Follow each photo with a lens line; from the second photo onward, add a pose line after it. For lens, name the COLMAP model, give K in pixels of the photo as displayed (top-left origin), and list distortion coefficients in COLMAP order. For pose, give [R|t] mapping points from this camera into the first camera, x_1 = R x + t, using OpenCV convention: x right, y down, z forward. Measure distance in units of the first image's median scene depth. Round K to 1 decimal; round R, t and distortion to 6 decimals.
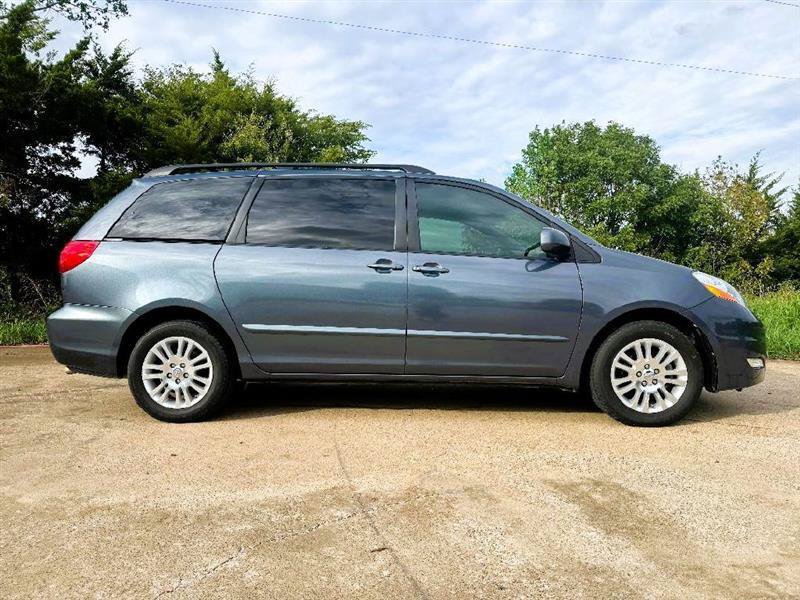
lens RADIAL K [[567.7, 0, 400.0], [0, 567.7, 300.0], [0, 0, 1]] dist [0.002440, -0.042481]
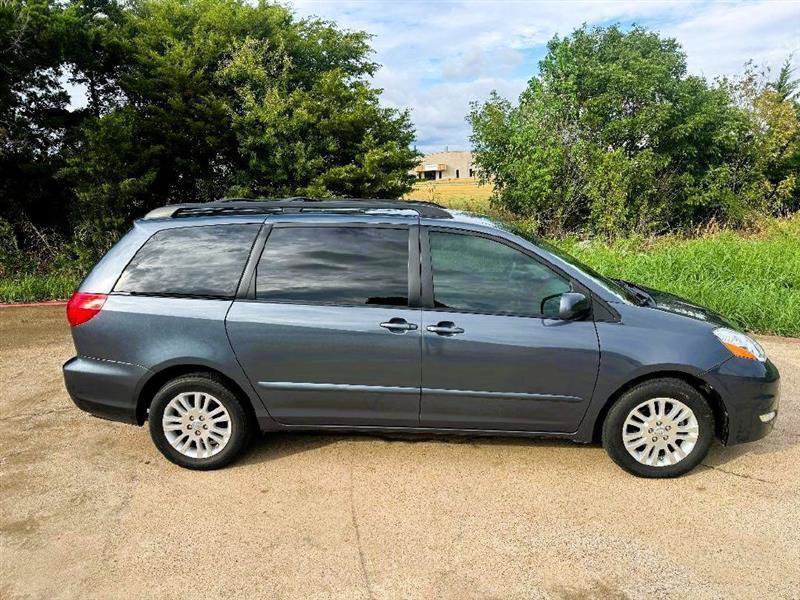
lens RADIAL K [[567.7, 0, 400.0], [0, 567.7, 300.0], [0, 0, 1]] dist [0.002440, -0.042481]
pose [[0.999873, -0.008021, -0.013745, -0.010063], [0.010623, 0.979508, 0.201124, -0.288408], [0.011850, -0.201244, 0.979469, 0.046549]]
